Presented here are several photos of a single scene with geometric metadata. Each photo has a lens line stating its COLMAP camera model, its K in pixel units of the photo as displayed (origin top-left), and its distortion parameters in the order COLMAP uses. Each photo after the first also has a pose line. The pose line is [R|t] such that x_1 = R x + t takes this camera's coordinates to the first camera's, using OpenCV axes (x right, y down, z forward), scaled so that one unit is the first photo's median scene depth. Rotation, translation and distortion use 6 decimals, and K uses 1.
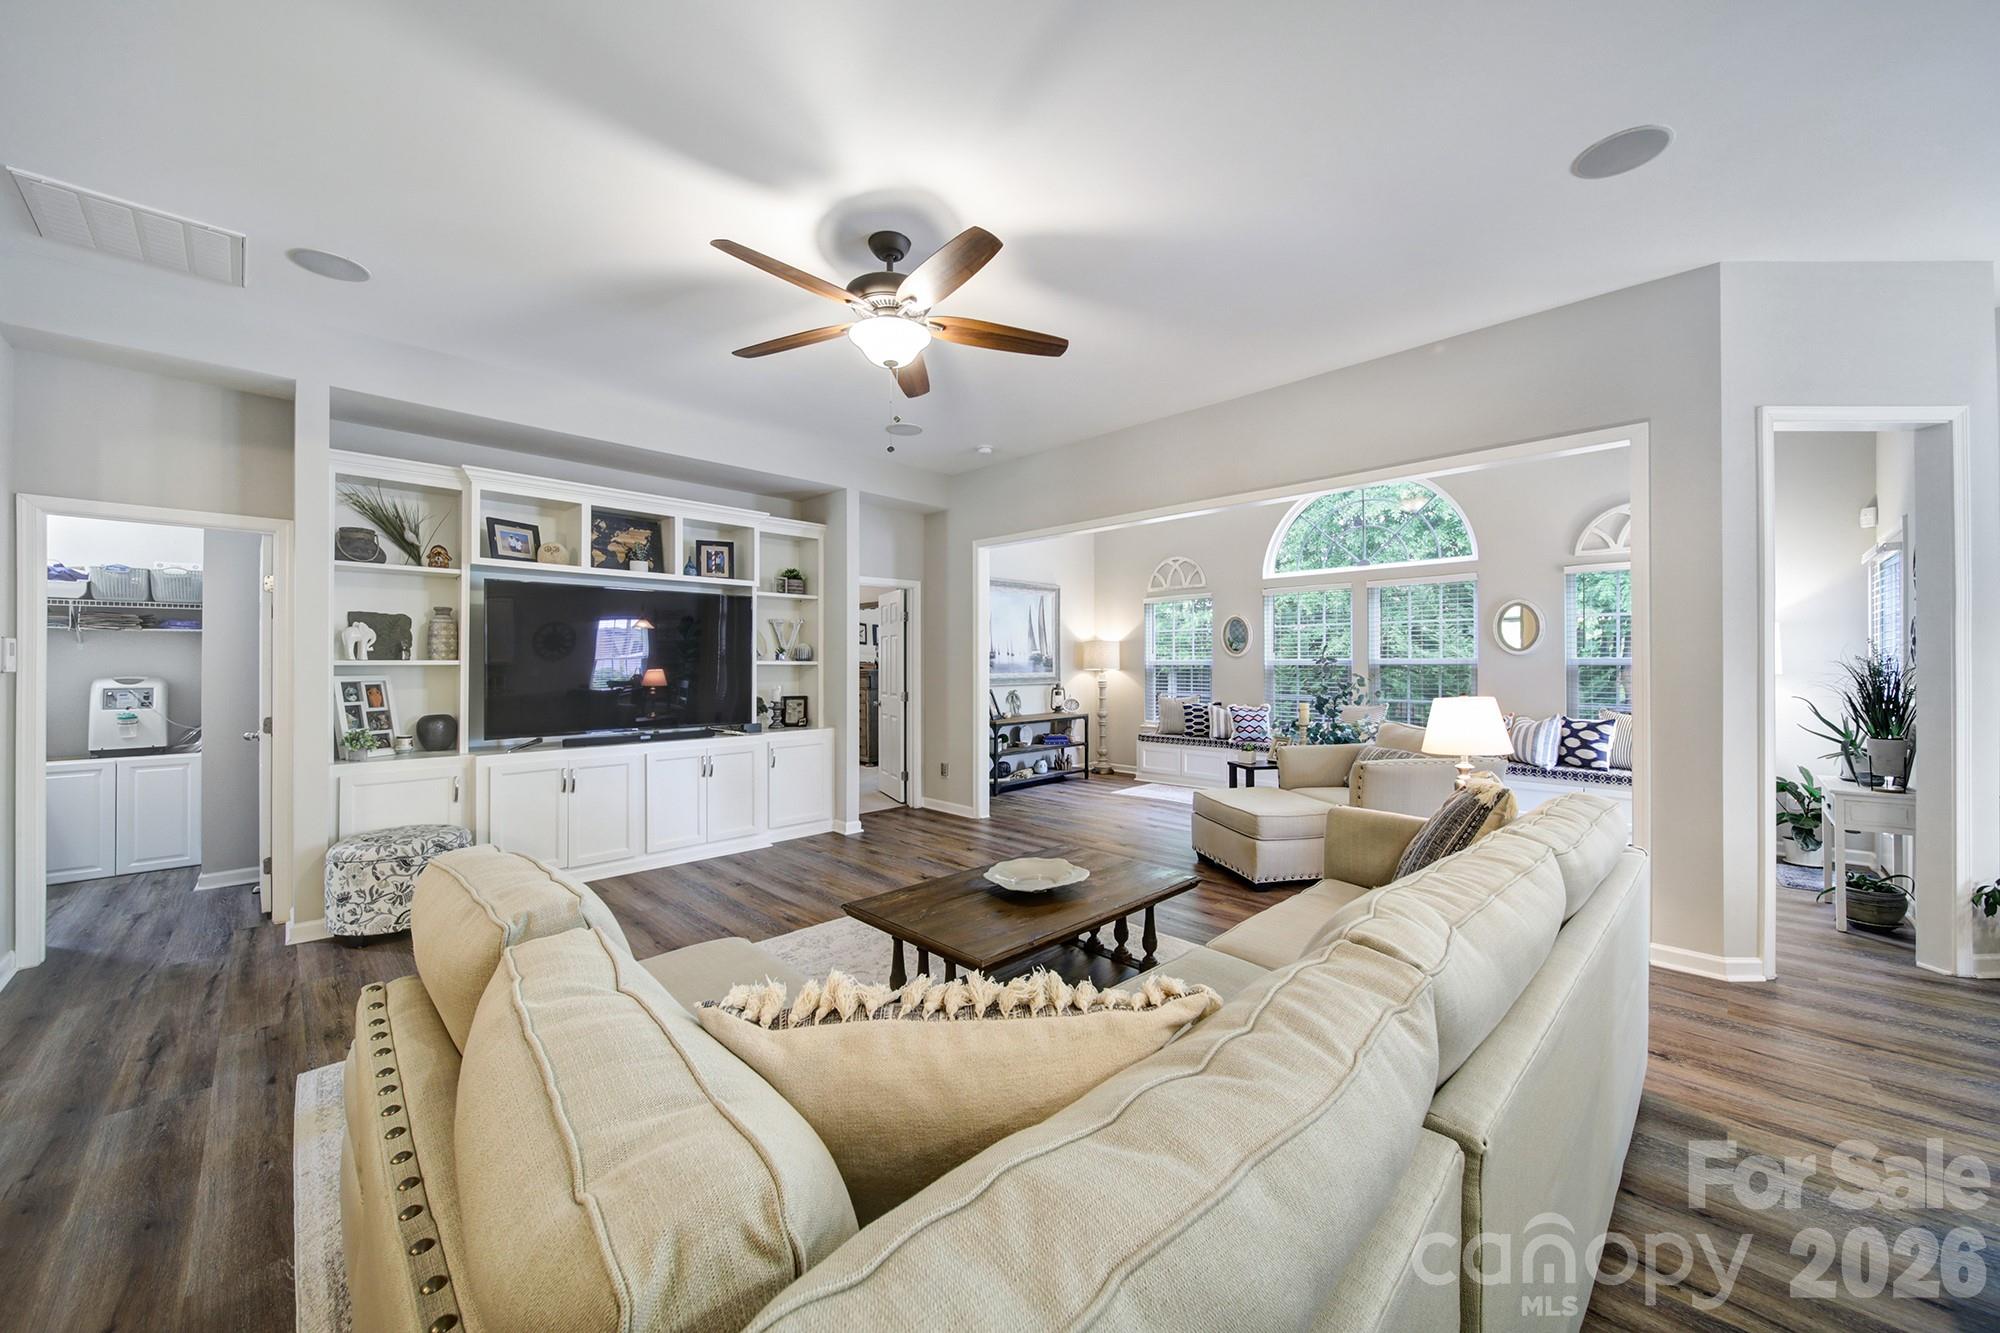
lens RADIAL K [[723.4, 0, 996.2], [0, 723.4, 661.2], [0, 0, 1]] dist [0.002083, -0.002343]
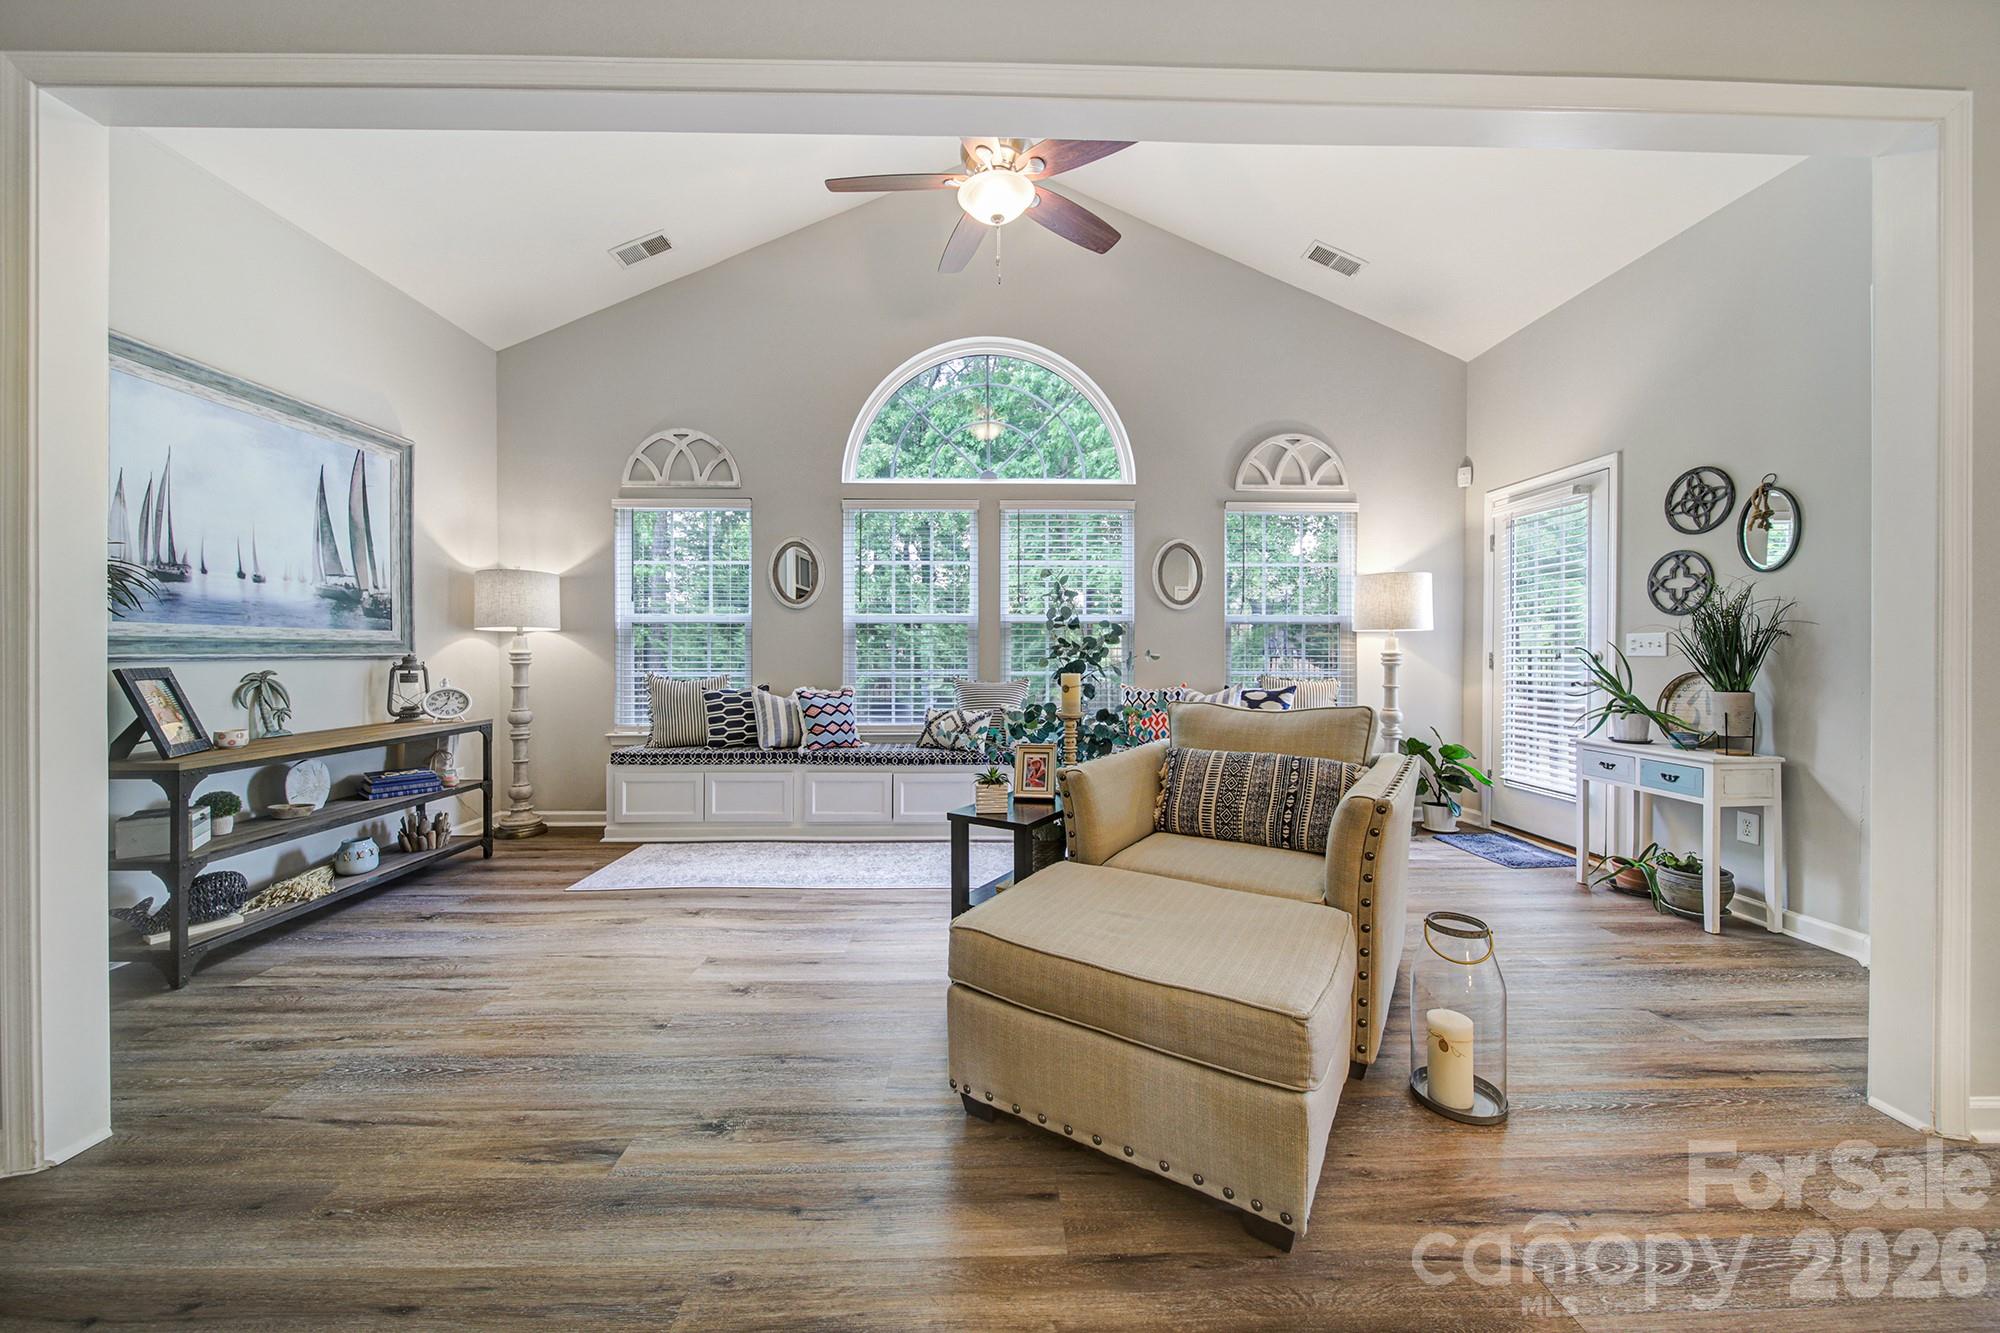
lens RADIAL K [[702.7, 0, 994.3], [0, 702.7, 654.1], [0, 0, 1]] dist [0.000386, -0.000074]
pose [[0.691124, -0.000665, 0.722736, 0.038604], [-0.003788, 0.999983, 0.004542, 0.045828], [-0.722726, -0.005877, 0.691109, 0.765900]]
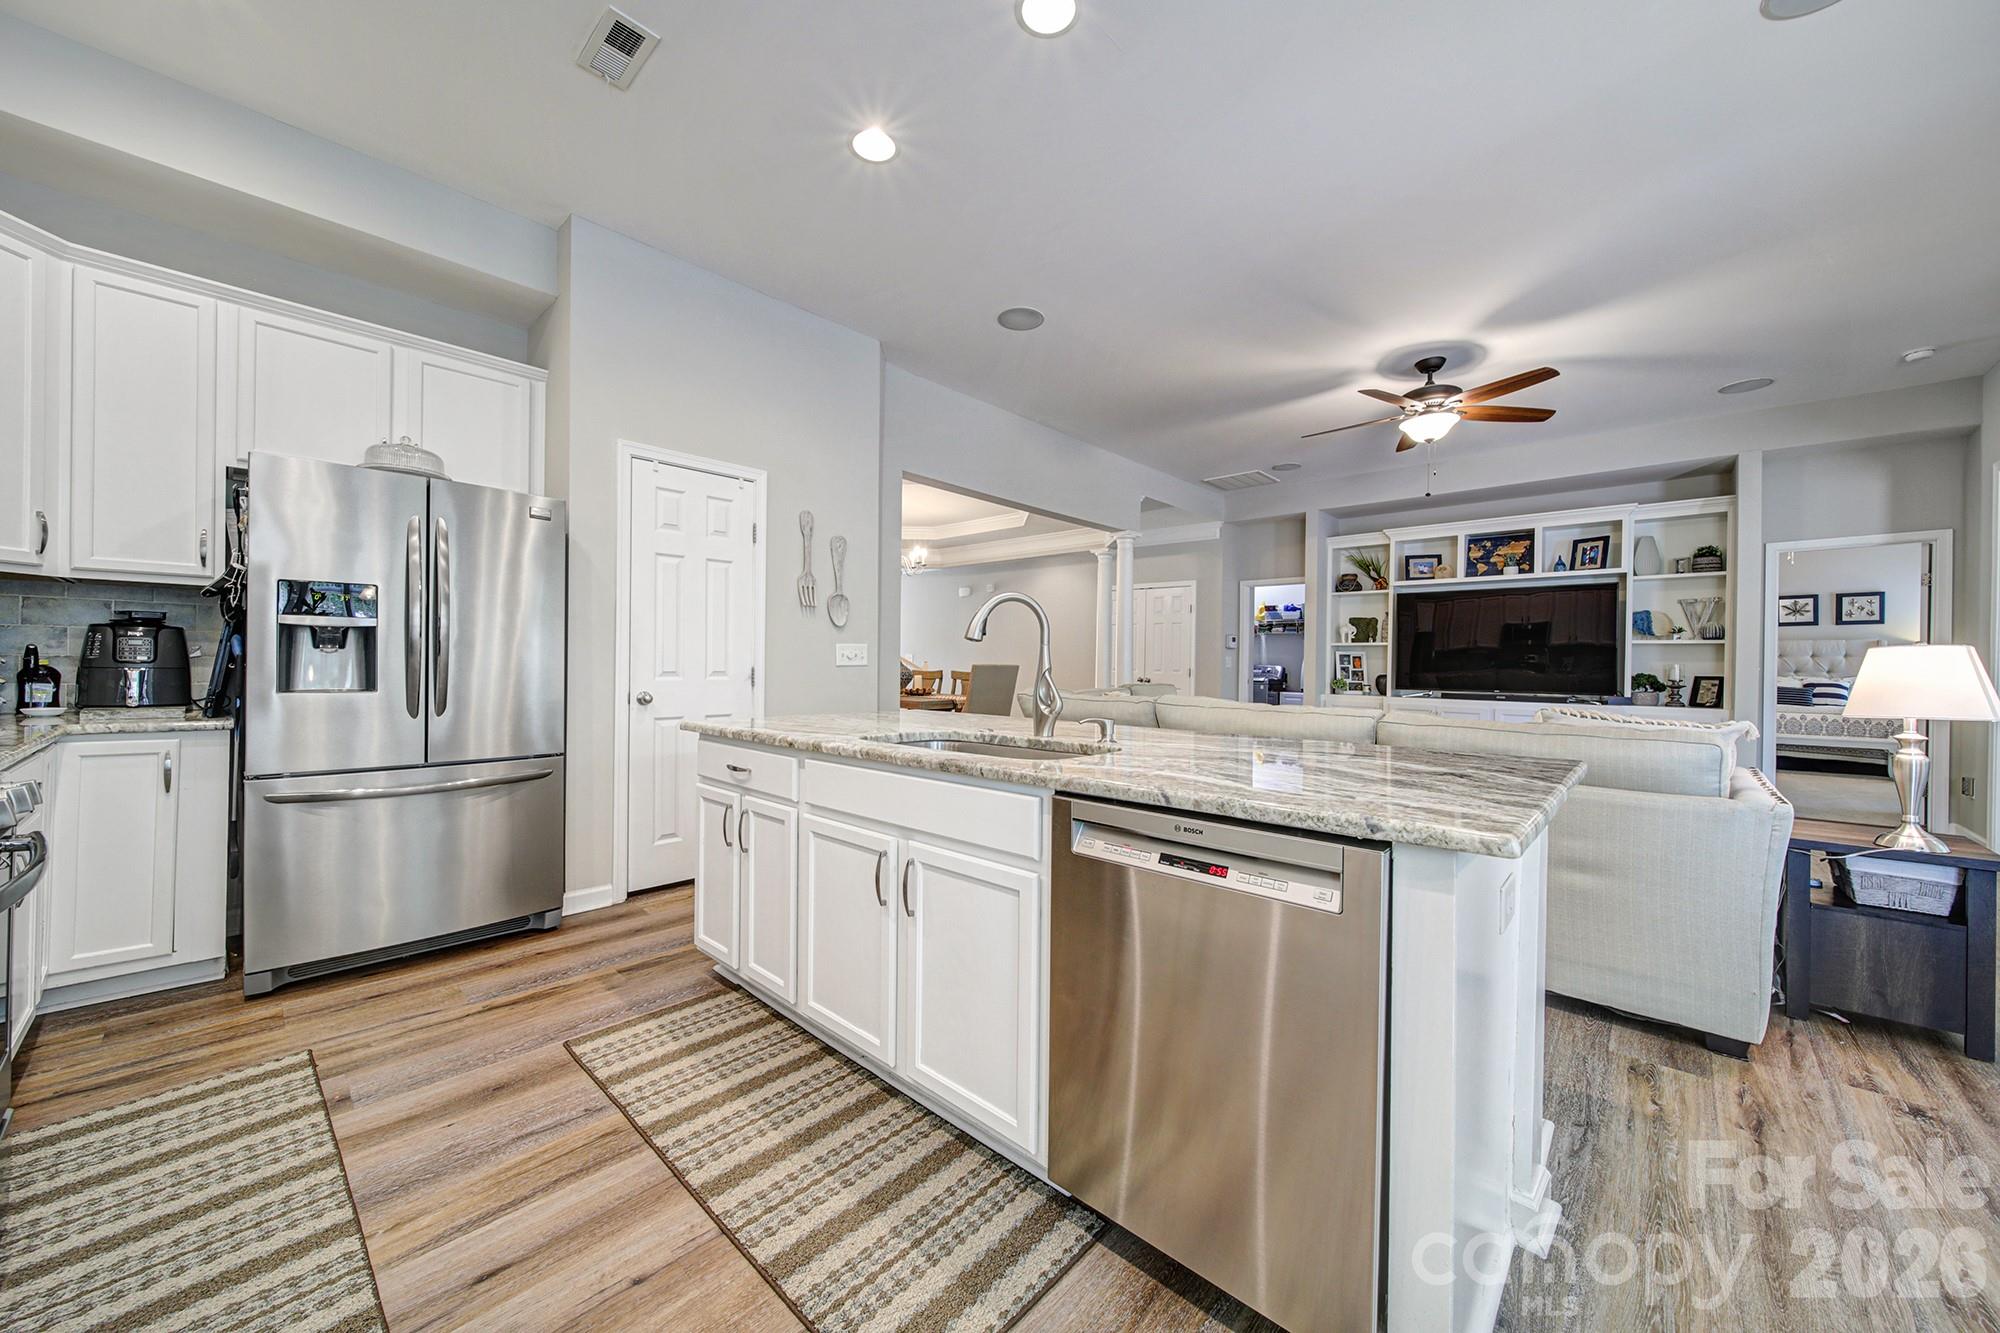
lens RADIAL K [[716.6, 0, 997.4], [0, 716.6, 663.7], [0, 0, 1]] dist [-0.000634, -0.000606]
pose [[0.031795, 0.005285, -0.999480, 0.819269], [-0.007552, 0.999959, 0.005047, 0.042232], [0.999466, 0.007387, 0.031834, 0.013293]]
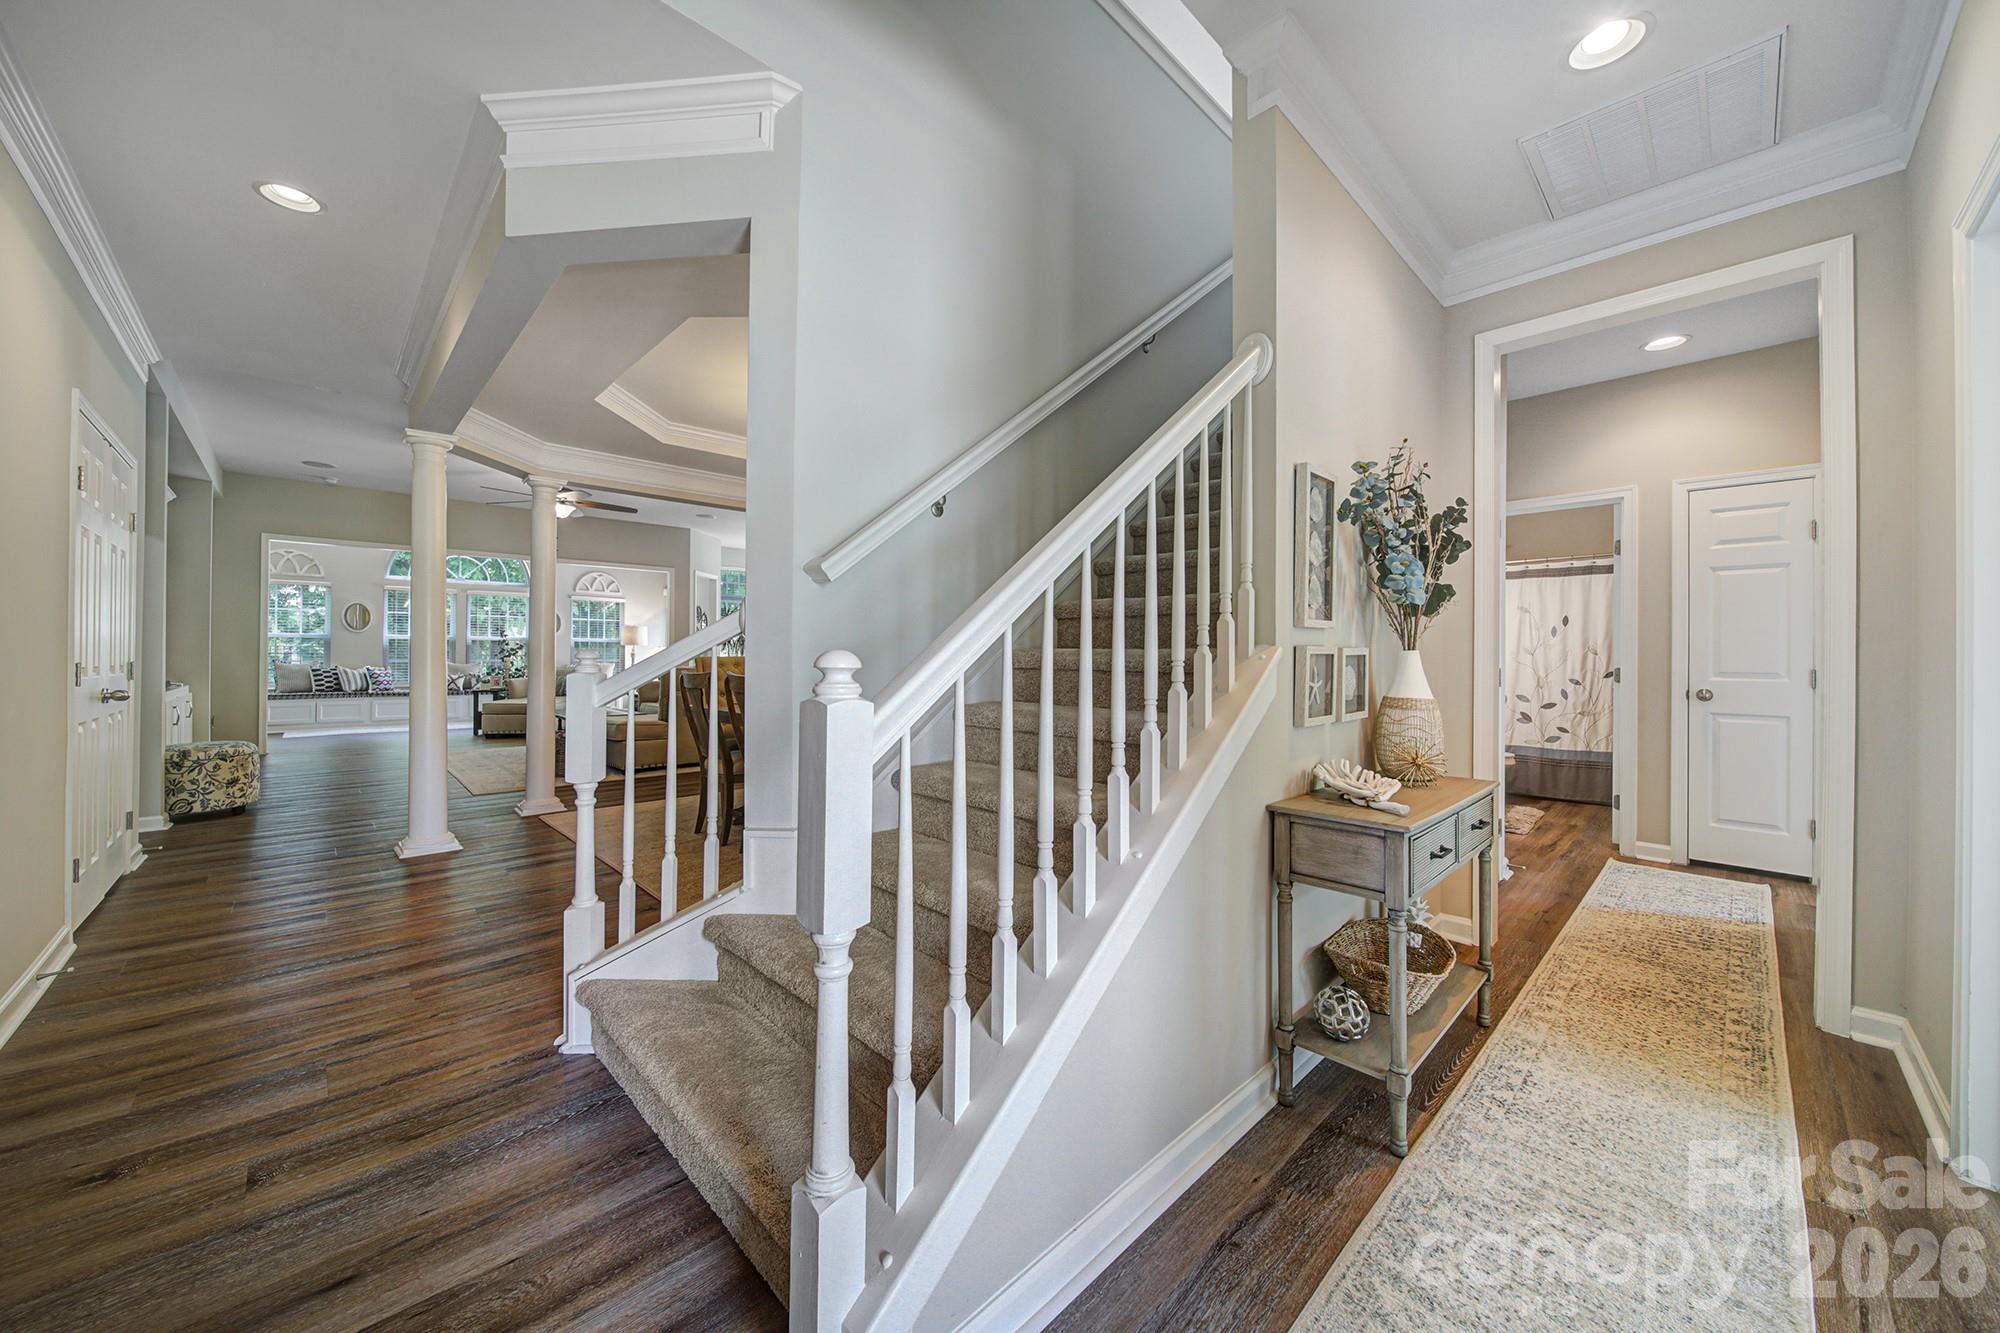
lens RADIAL K [[717.2, 0, 995.7], [0, 717.2, 649.7], [0, 0, 1]] dist [-0.003257, -0.000469]
pose [[0.018302, 0.009310, 0.999789, -1.602263], [-0.009482, 0.999913, -0.009137, 0.045334], [-0.999788, -0.009313, 0.018389, -0.375380]]
